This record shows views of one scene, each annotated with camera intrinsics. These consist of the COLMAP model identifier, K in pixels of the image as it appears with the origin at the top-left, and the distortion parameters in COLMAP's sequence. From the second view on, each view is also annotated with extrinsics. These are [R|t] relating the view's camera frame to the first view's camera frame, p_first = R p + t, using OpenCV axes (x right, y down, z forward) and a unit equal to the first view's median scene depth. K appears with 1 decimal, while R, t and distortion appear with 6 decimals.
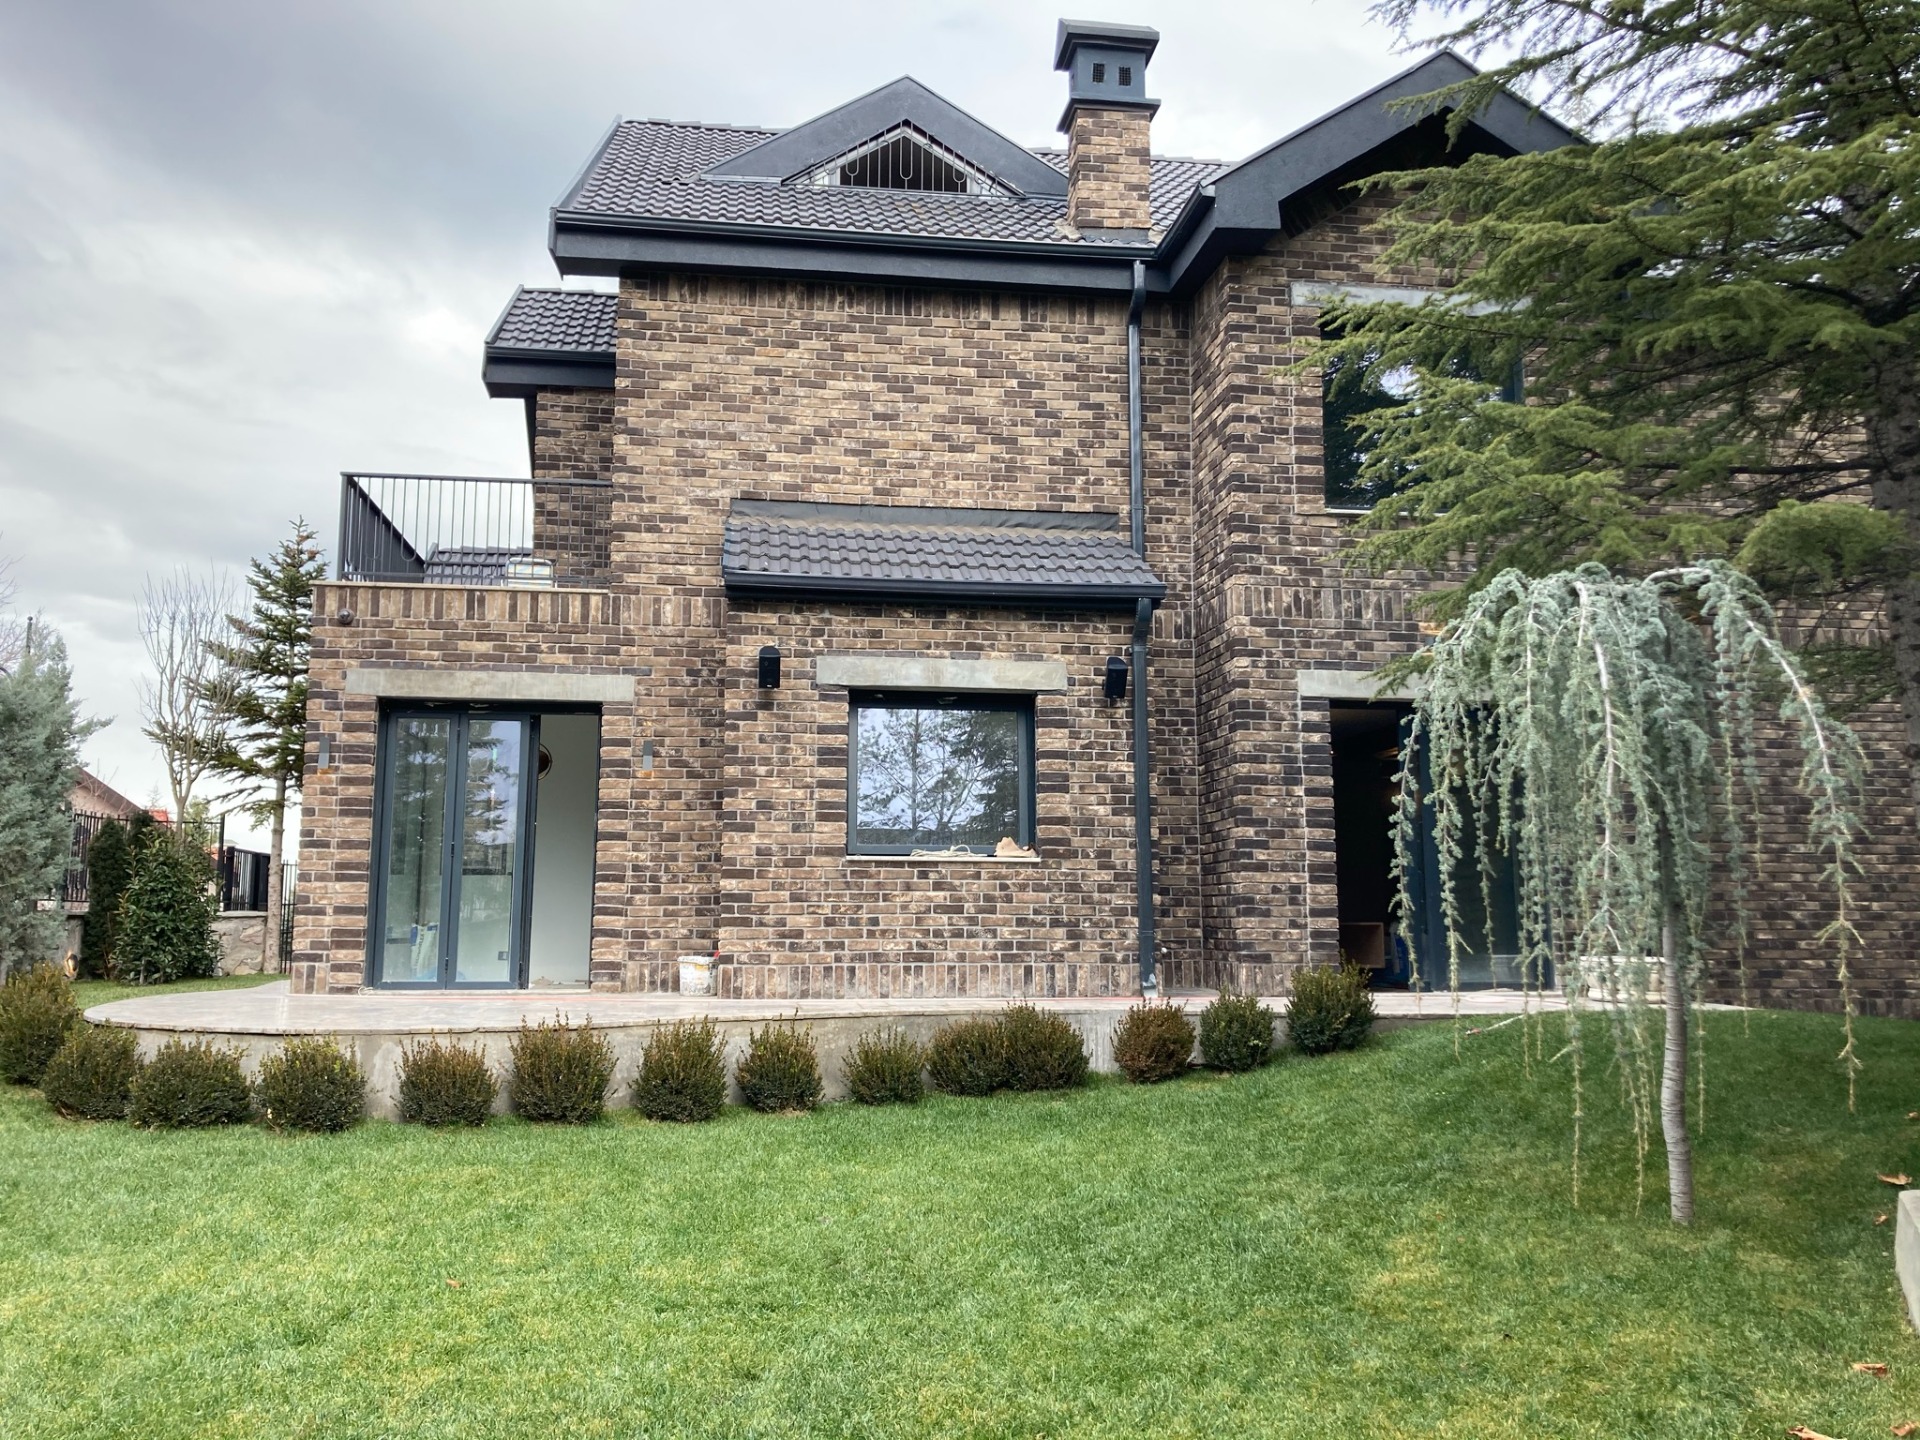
lens RADIAL K [[1539.0, 0, 921.3], [0, 1539.0, 717.9], [0, 0, 1]] dist [0.085504, -0.220841]
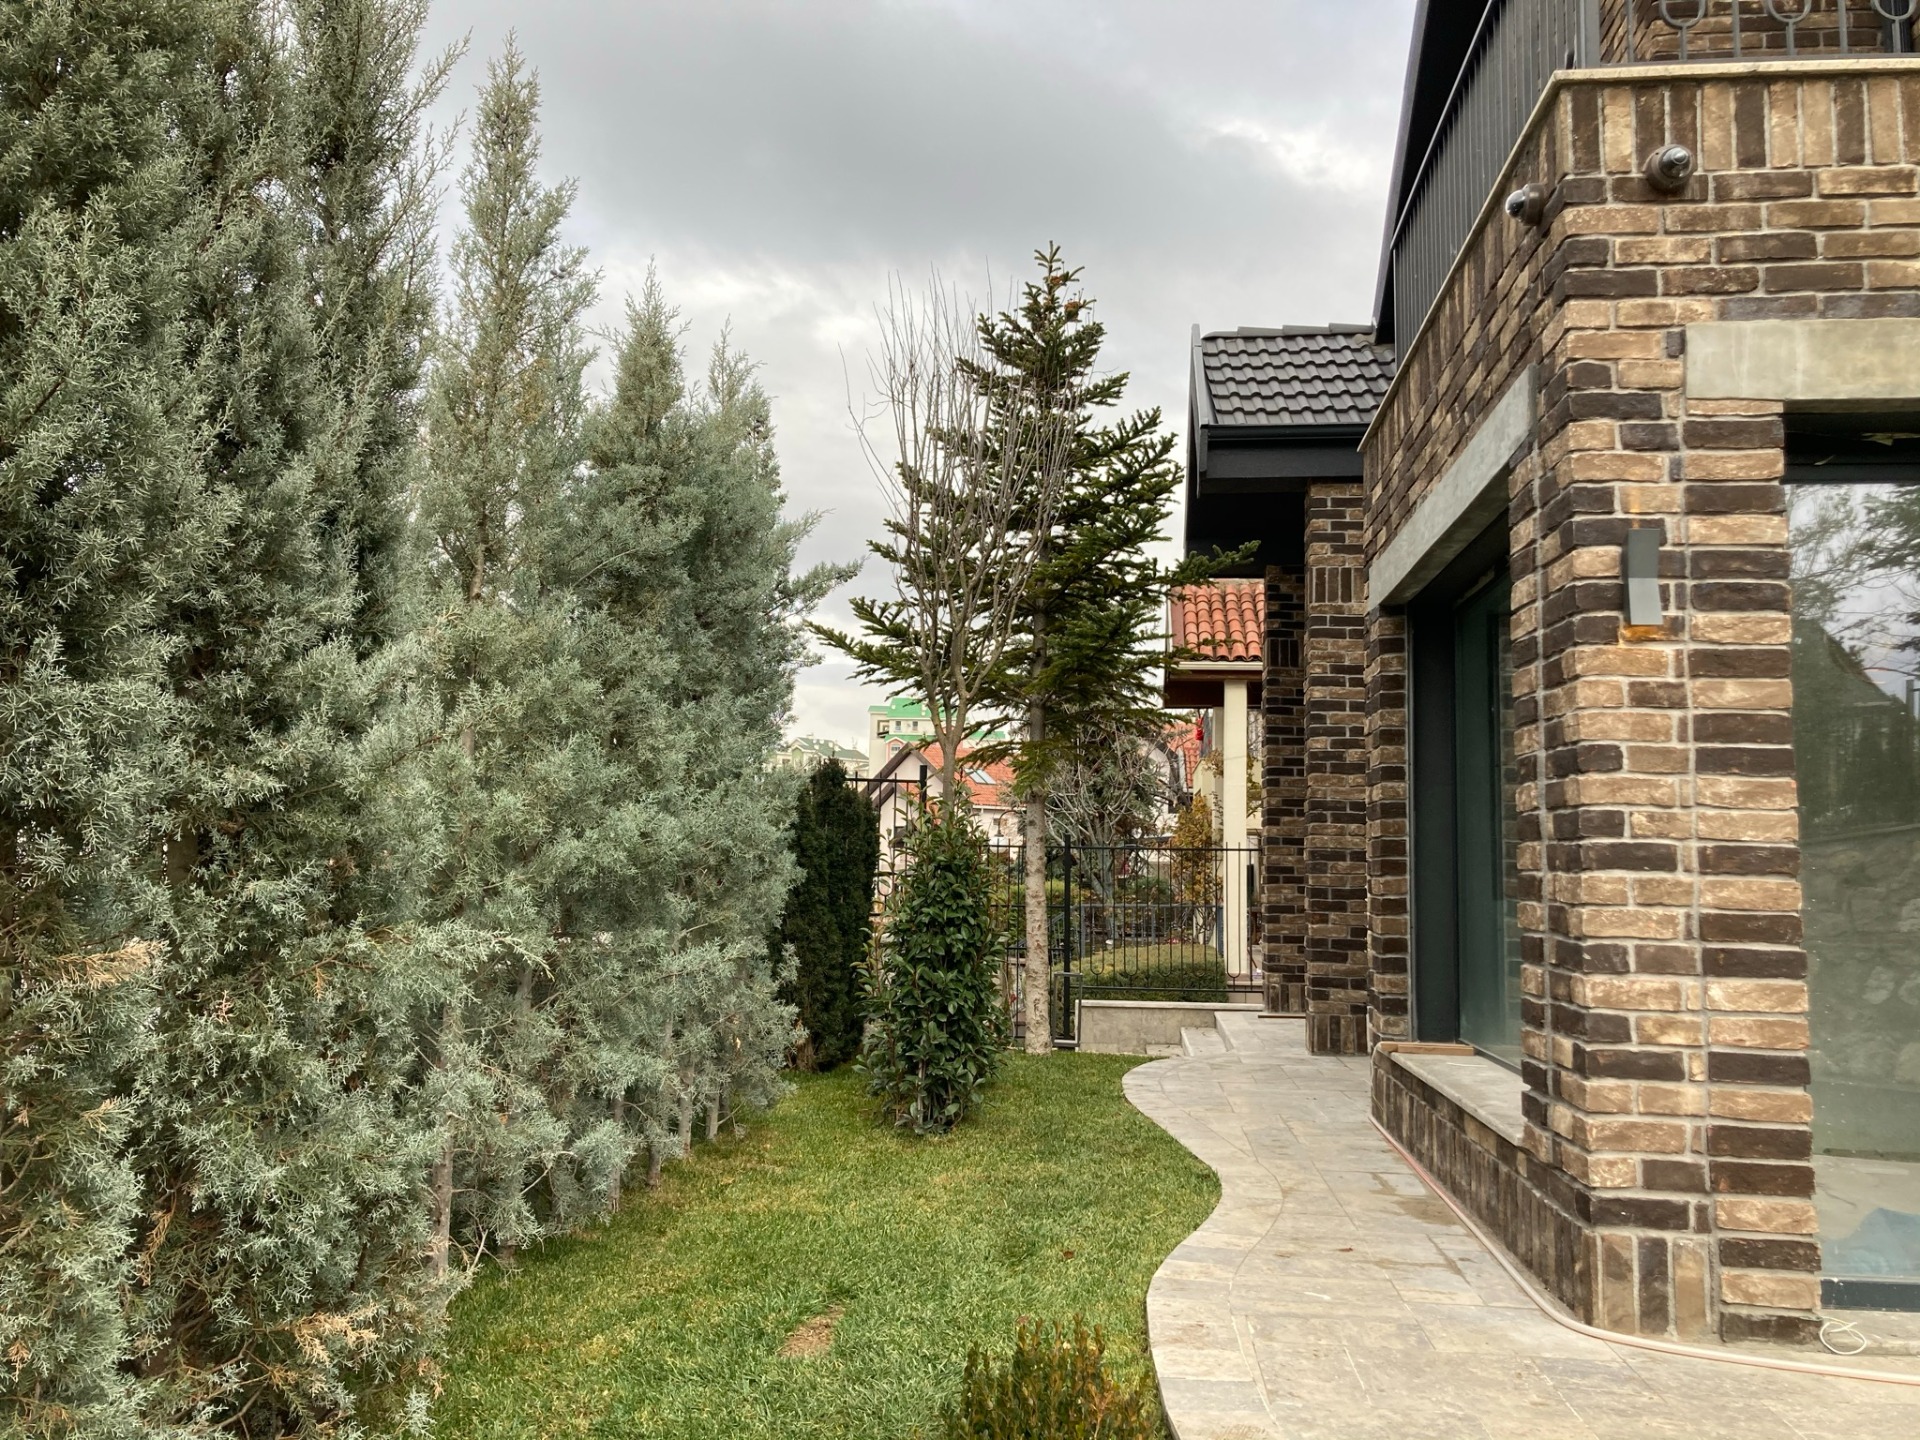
lens RADIAL K [[1558.6, 0, 961.5], [0, 1558.6, 708.9], [0, 0, 1]] dist [0.019887, -0.004284]
pose [[0.970876, -0.009745, -0.239385, -0.444632], [0.015199, 0.999665, 0.020949, 0.041037], [0.239100, -0.023977, 0.970699, 0.644639]]
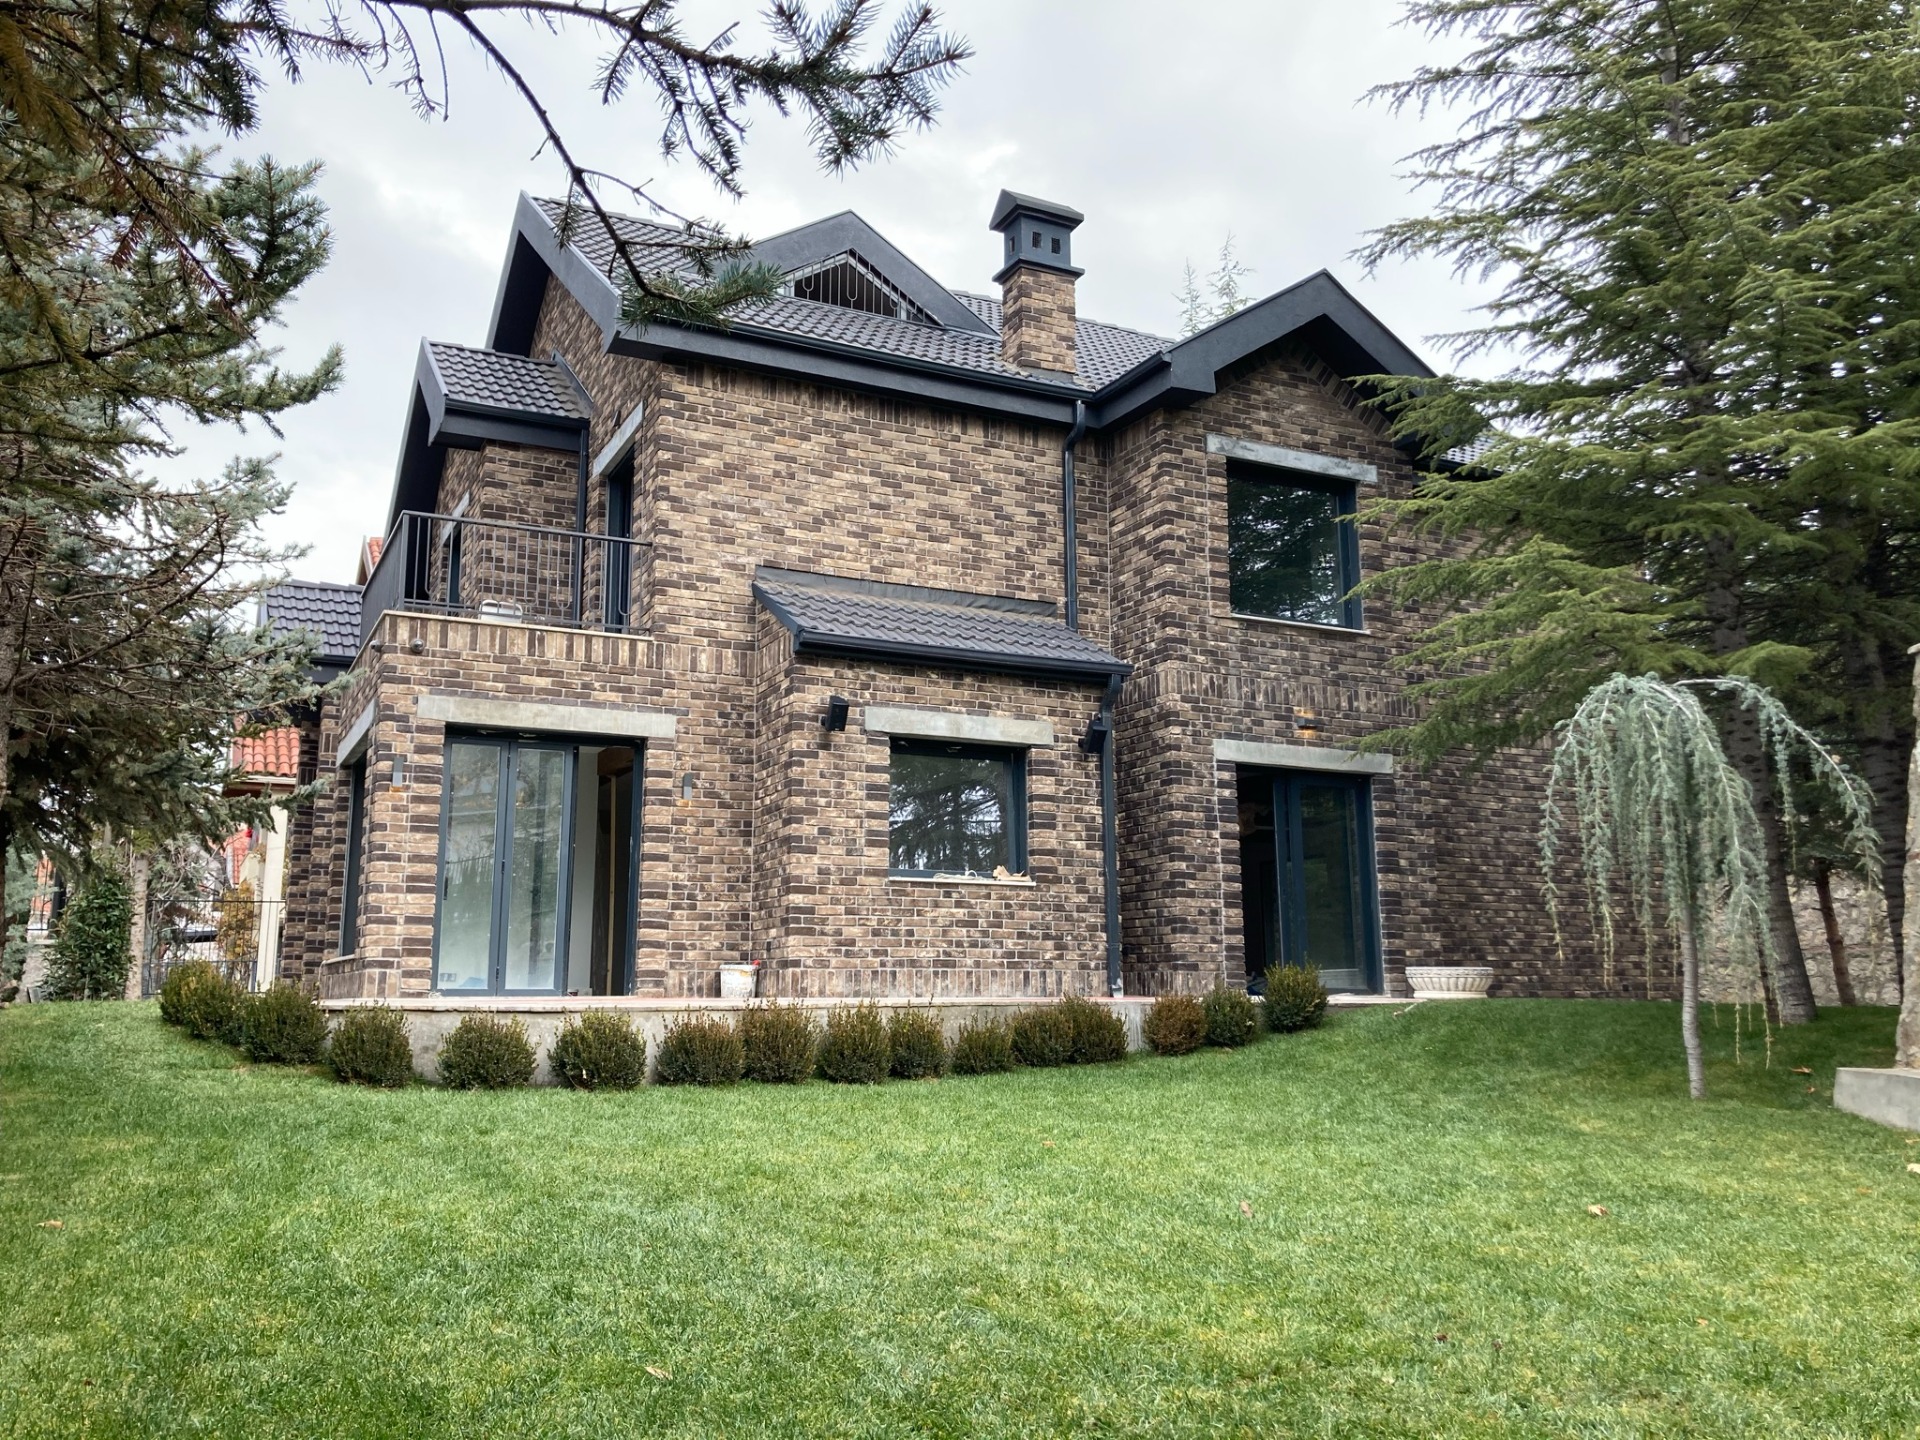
lens RADIAL K [[1539.0, 0, 921.3], [0, 1539.0, 717.9], [0, 0, 1]] dist [0.085504, -0.220841]
pose [[0.949739, 0.052914, 0.308540, -0.373112], [-0.038100, 0.997822, -0.053846, 0.029011], [-0.310717, 0.039384, 0.949686, -0.124506]]
